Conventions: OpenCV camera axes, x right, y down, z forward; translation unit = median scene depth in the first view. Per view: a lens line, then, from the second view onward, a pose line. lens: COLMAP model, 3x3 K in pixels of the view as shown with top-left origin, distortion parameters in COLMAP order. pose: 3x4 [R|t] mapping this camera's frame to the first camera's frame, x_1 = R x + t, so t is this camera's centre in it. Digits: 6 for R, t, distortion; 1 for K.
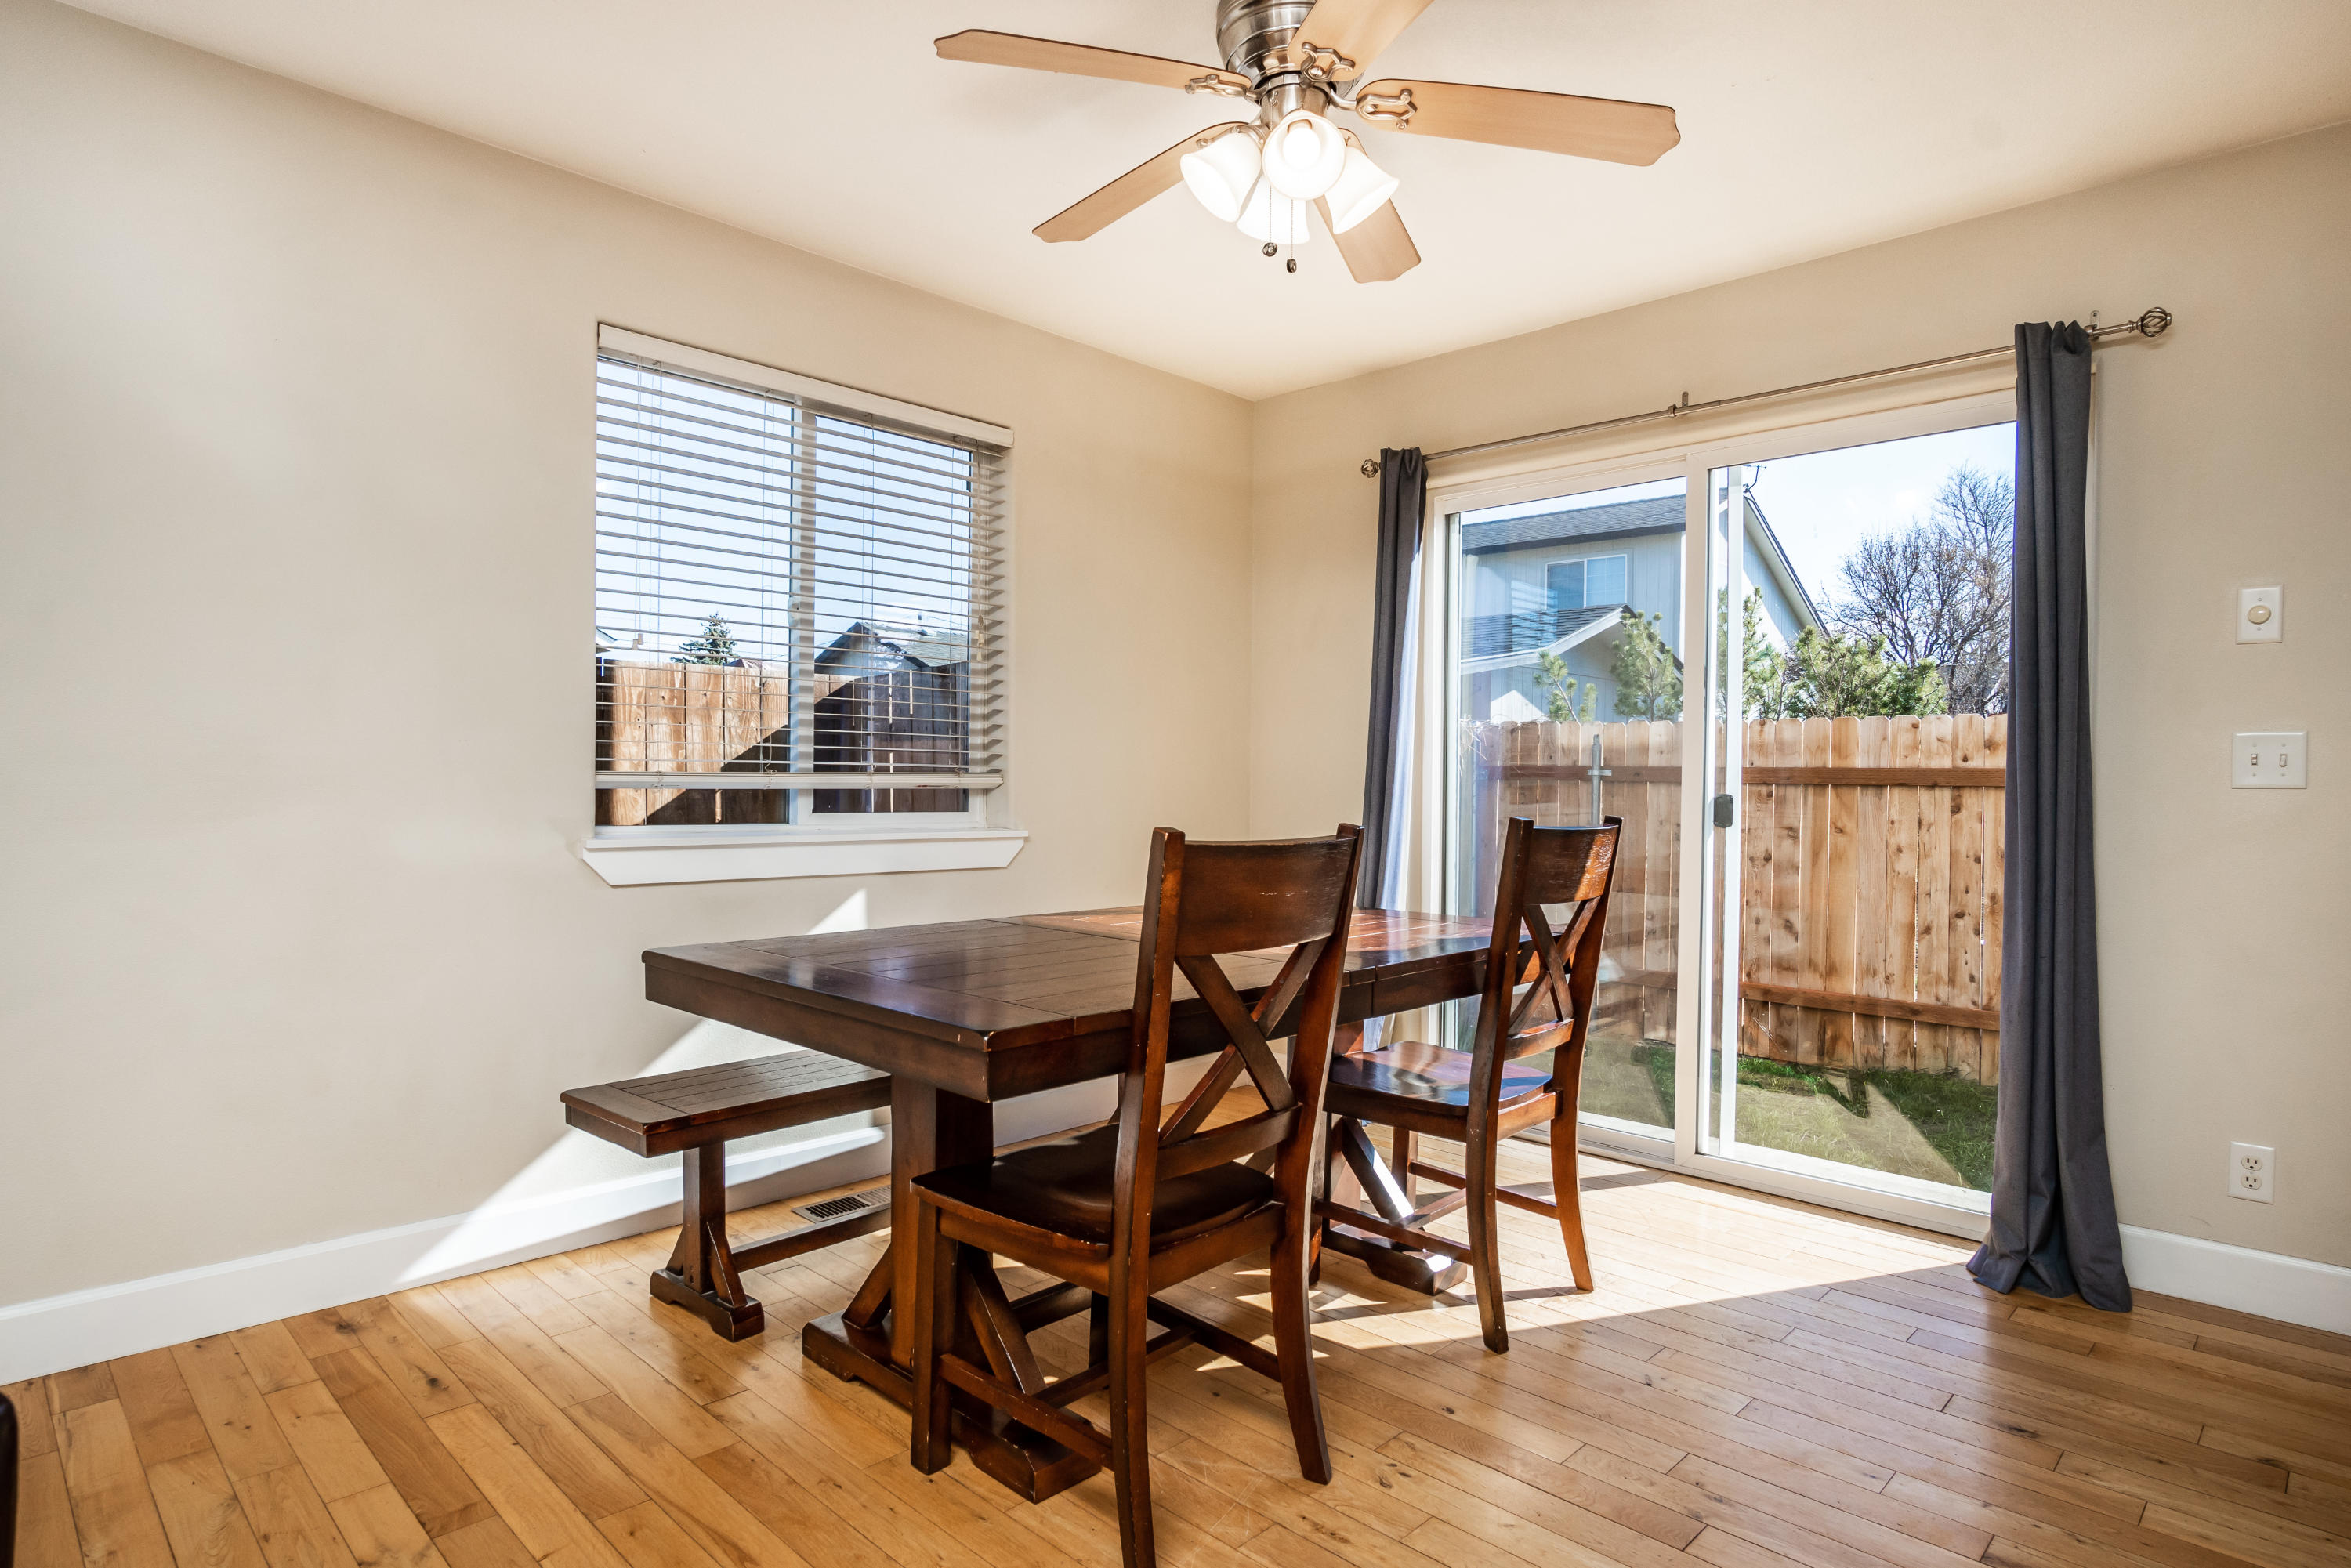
lens RADIAL K [[1278.3, 0, 1177.6], [0, 1278.3, 787.4], [0, 0, 1]] dist [-0.008472, -0.002278]
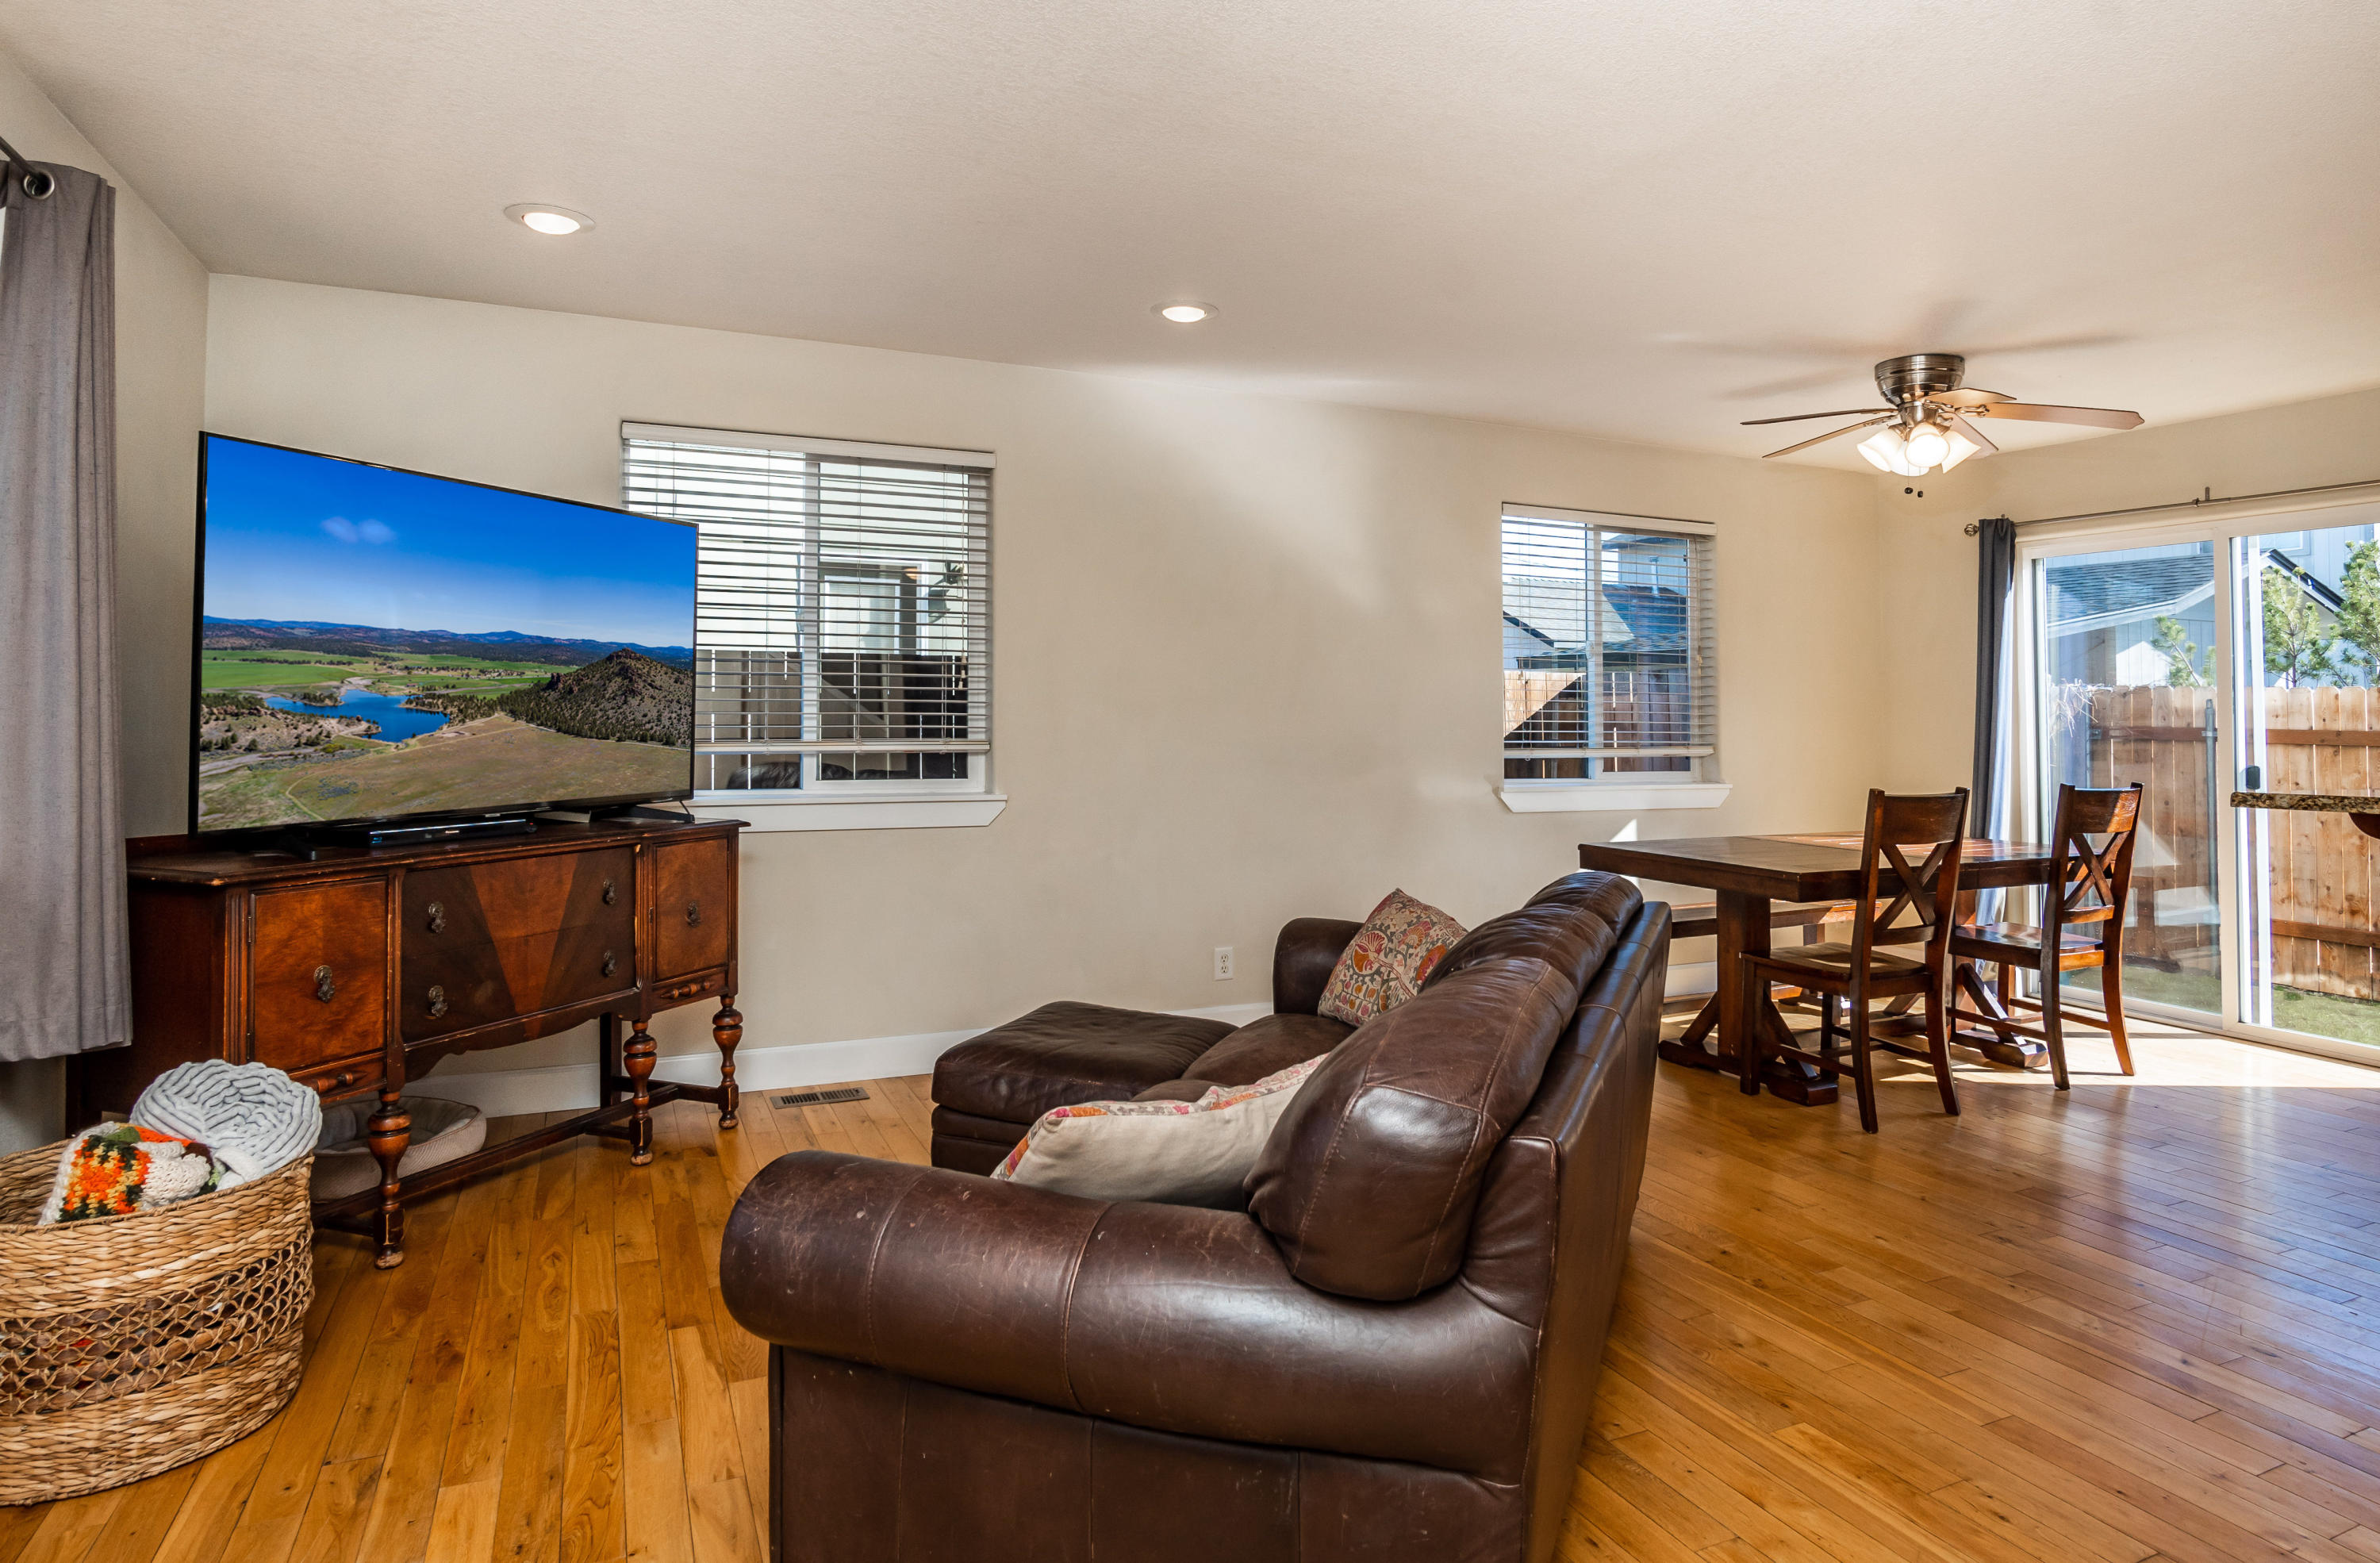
lens RADIAL K [[1358.3, 0, 1315.2], [0, 1358.3, 629.3], [0, 0, 1]] dist [-0.008465, -0.001371]
pose [[0.952000, -0.017701, -0.305585, -0.129297], [-0.004484, 0.997413, -0.071747, -0.044617], [0.306065, 0.069673, 0.949458, -0.979808]]
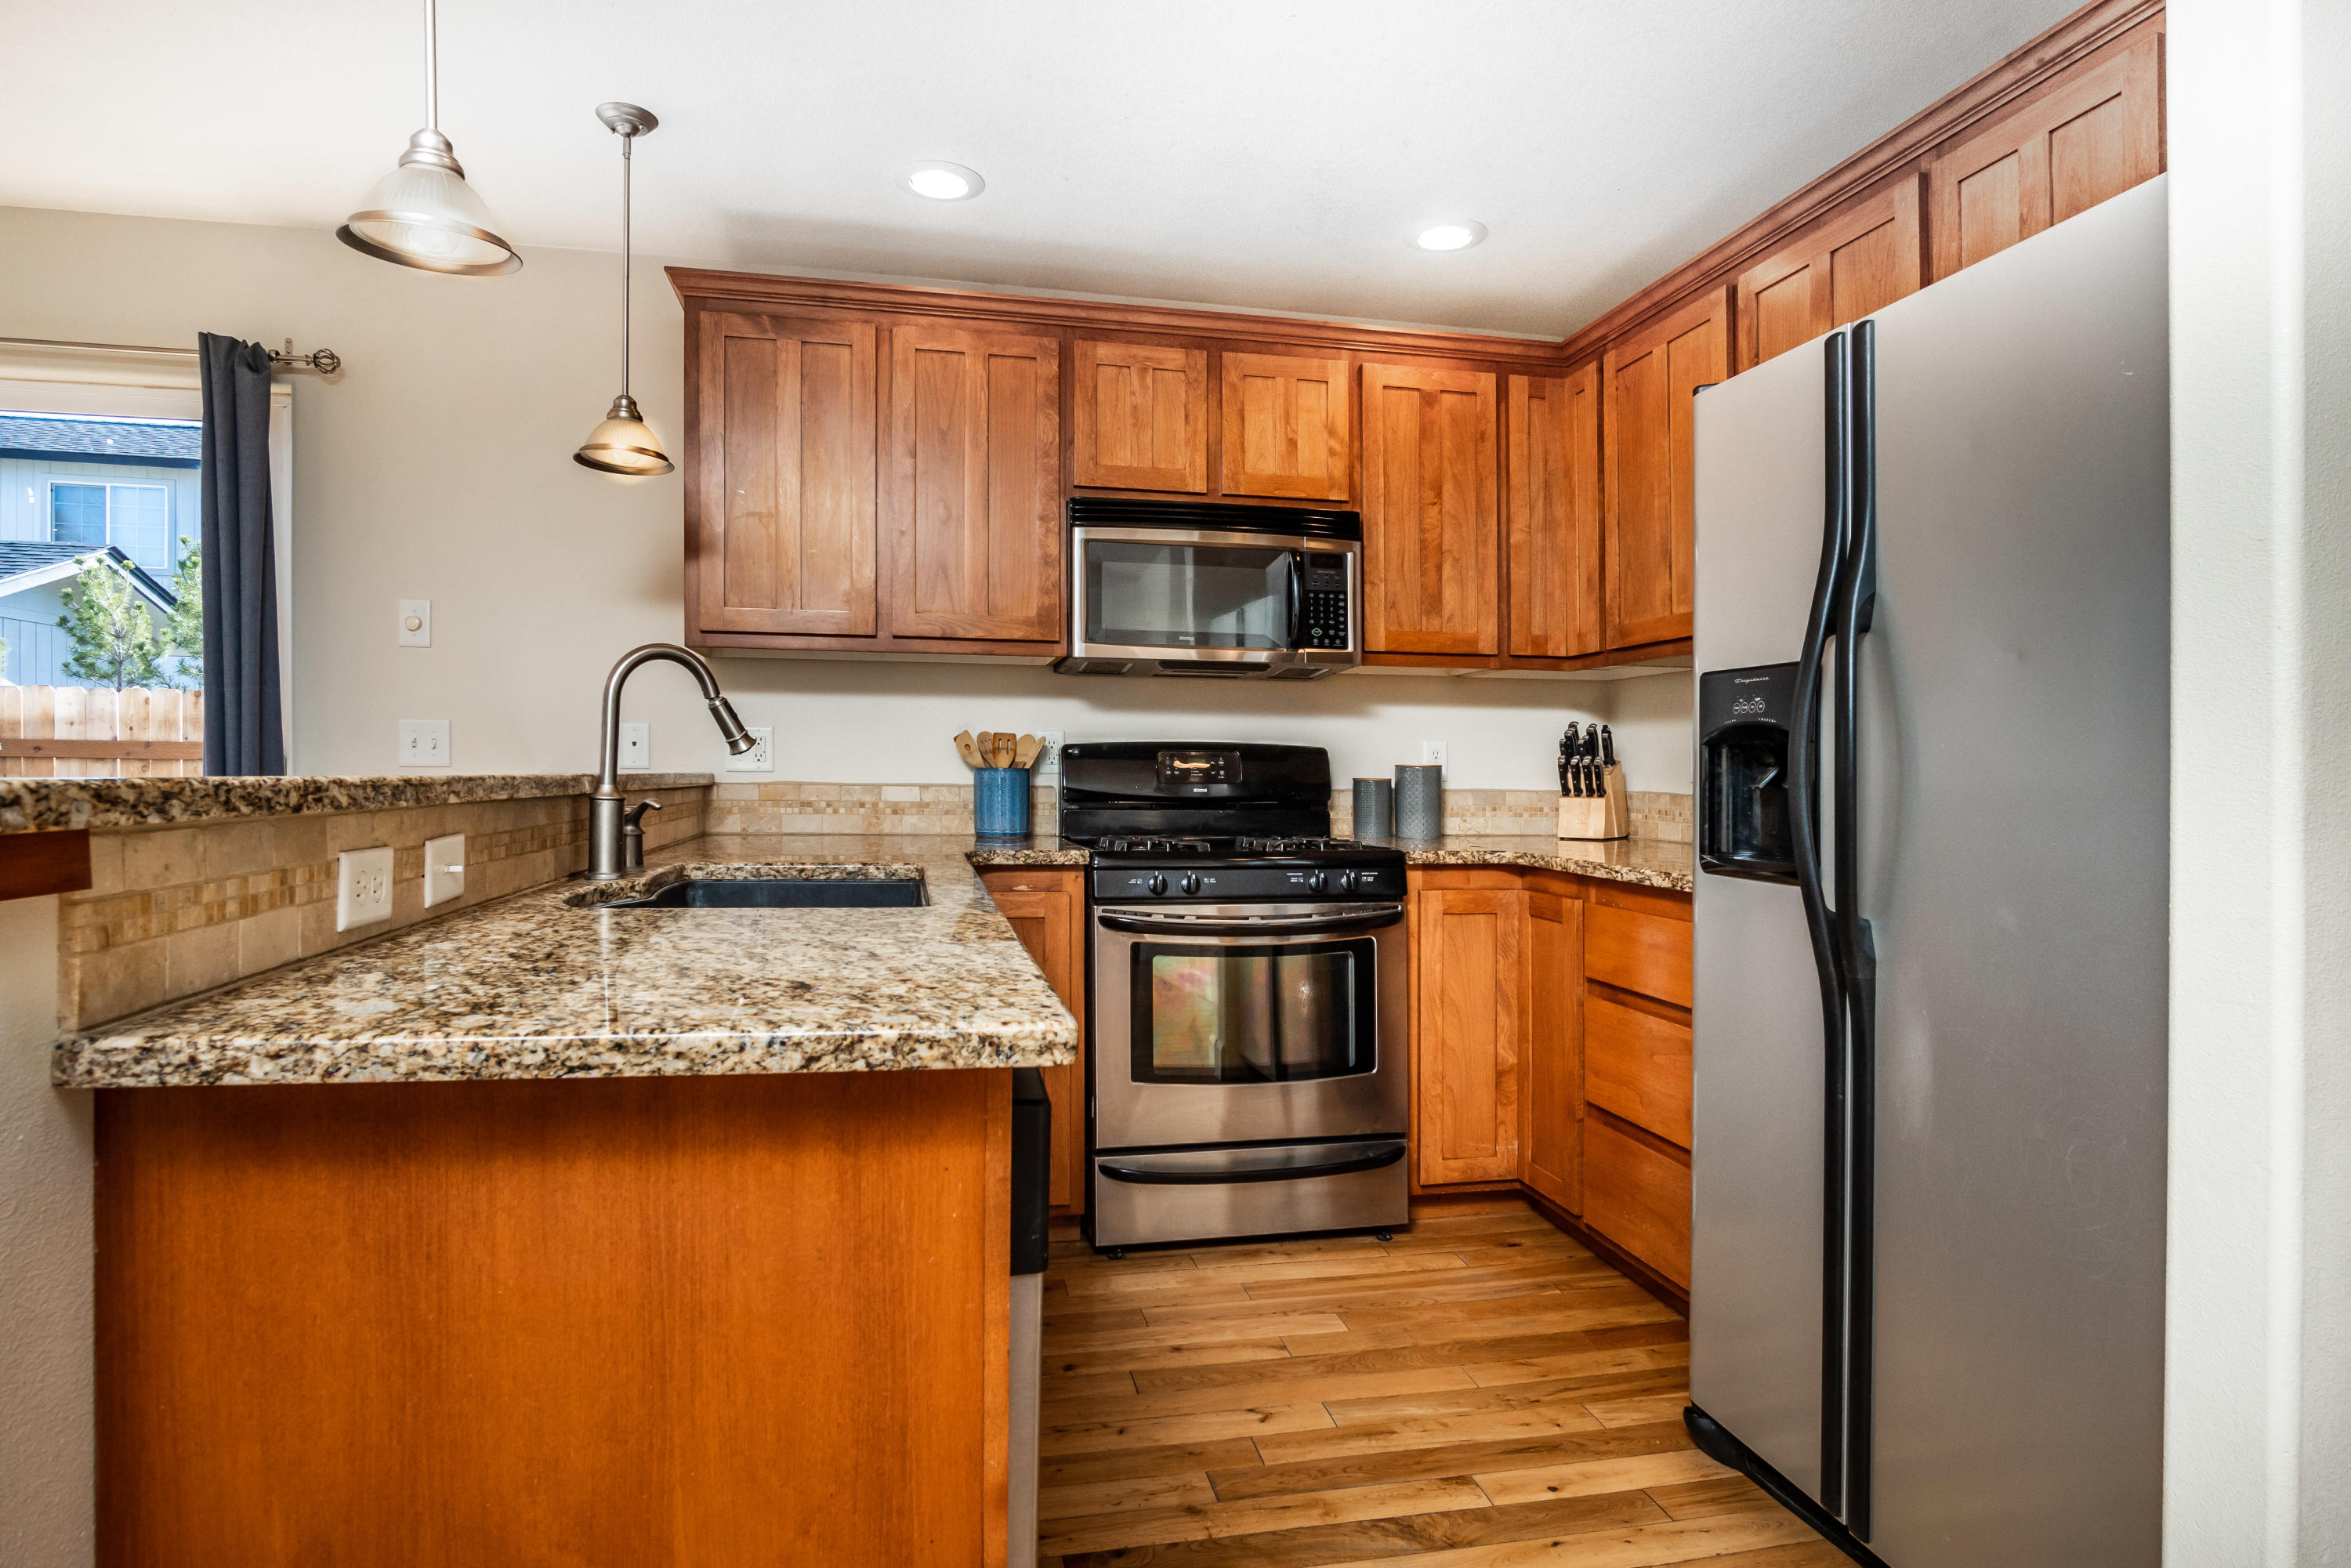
lens RADIAL K [[1278.3, 0, 1175.8], [0, 1278.3, 772.8], [0, 0, 1]] dist [-0.008472, -0.002278]
pose [[0.553473, -0.010762, 0.832798, 0.228469], [0.003164, 0.999936, 0.010819, -0.003821], [-0.832861, -0.003354, 0.553472, -0.275241]]
